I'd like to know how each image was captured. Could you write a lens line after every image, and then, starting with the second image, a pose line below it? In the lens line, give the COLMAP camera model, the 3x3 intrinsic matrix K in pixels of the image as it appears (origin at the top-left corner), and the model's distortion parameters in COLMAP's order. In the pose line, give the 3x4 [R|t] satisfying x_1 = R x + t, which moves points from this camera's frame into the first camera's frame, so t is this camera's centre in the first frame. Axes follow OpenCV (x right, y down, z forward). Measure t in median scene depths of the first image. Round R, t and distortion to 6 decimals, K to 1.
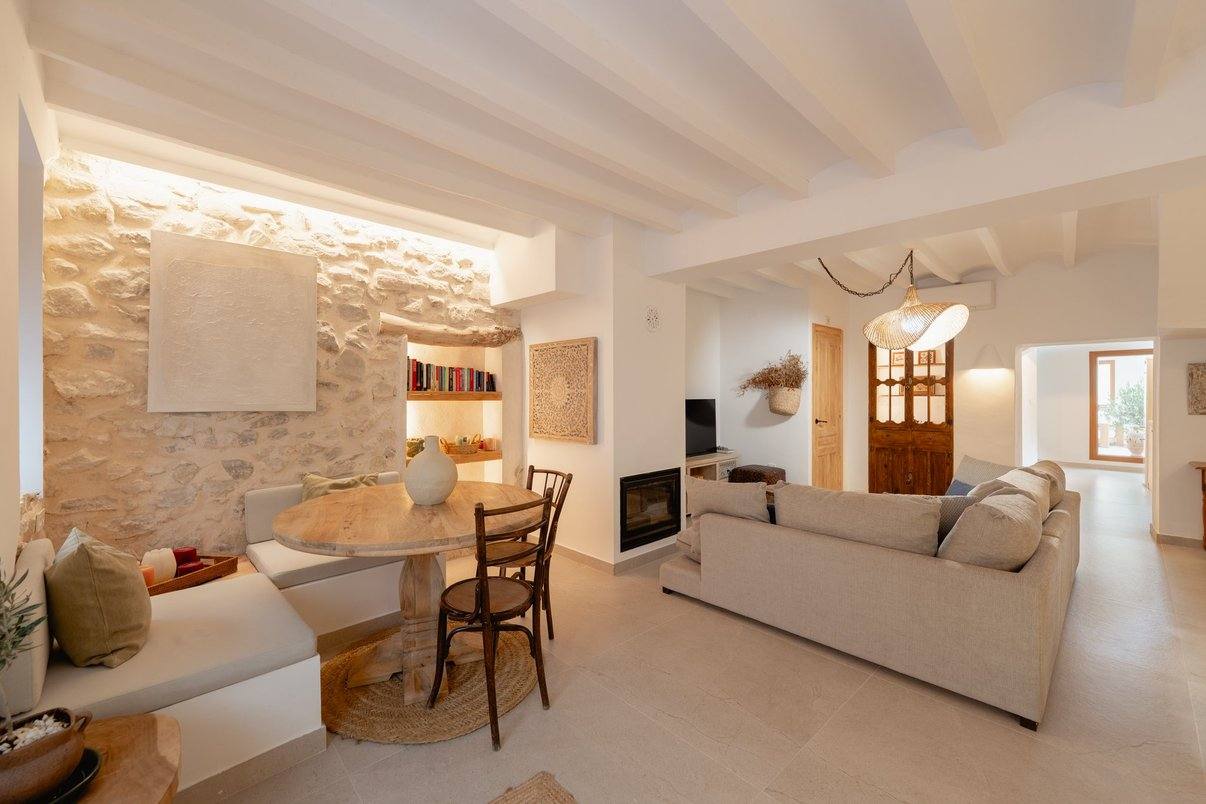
lens RADIAL K [[488.8, 0, 597.6], [0, 488.8, 398.4], [0, 0, 1]] dist [-0.008381, -0.000186]
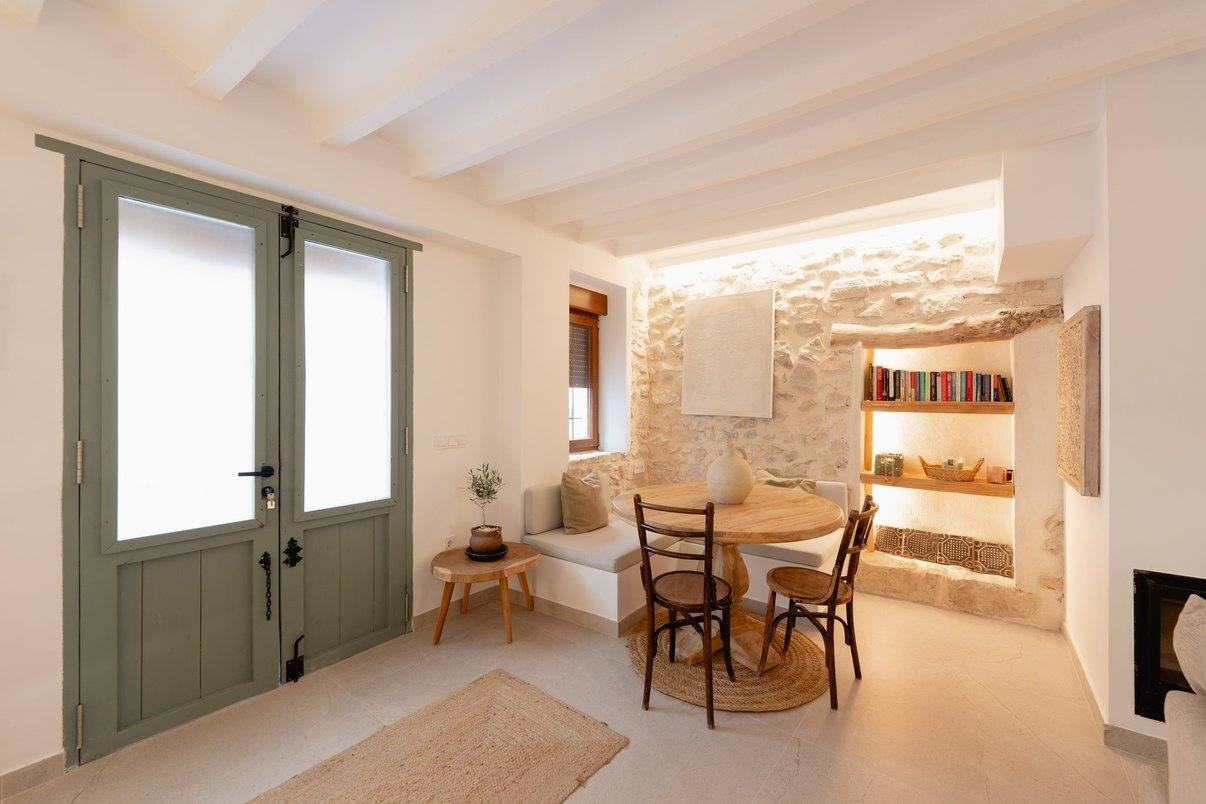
lens RADIAL K [[488.8, 0, 597.6], [0, 488.8, 398.4], [0, 0, 1]] dist [-0.008381, -0.000186]
pose [[0.131552, -0.002497, -0.991306, 0.490686], [-0.011243, 0.999929, -0.004011, -0.010841], [0.991246, 0.011673, 0.131514, 0.375383]]
